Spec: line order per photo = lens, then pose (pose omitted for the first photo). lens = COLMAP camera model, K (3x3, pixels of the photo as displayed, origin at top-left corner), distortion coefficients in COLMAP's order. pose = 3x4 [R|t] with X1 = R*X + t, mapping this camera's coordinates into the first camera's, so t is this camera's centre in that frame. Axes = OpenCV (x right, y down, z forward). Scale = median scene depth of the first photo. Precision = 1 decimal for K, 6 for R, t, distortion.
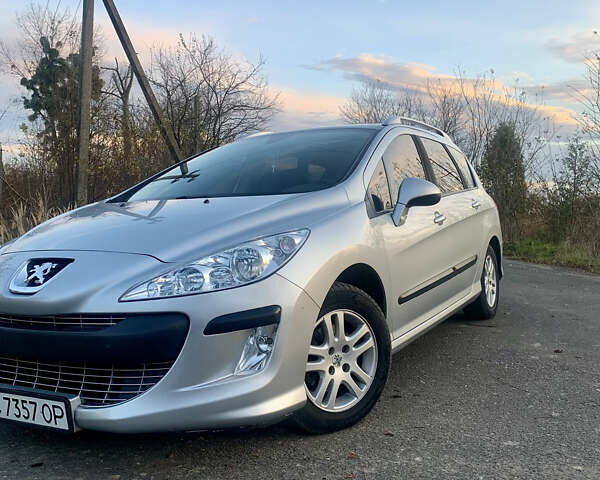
lens RADIAL K [[622.6, 0, 300.0], [0, 622.6, 240.0], [0, 0, 1]] dist [0.075501, -0.162146]
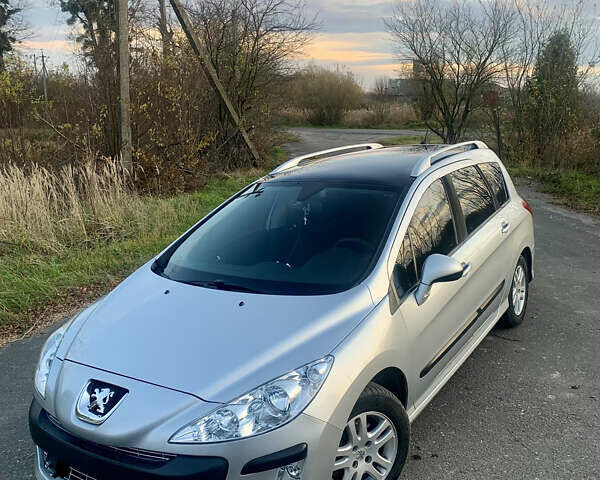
lens RADIAL K [[622.6, 0, 300.0], [0, 622.6, 240.0], [0, 0, 1]] dist [0.075501, -0.162146]
pose [[0.997357, -0.006420, -0.072378, 0.028511], [0.019021, 0.984423, 0.174786, -0.315209], [0.070128, -0.175701, 0.981943, -0.043923]]
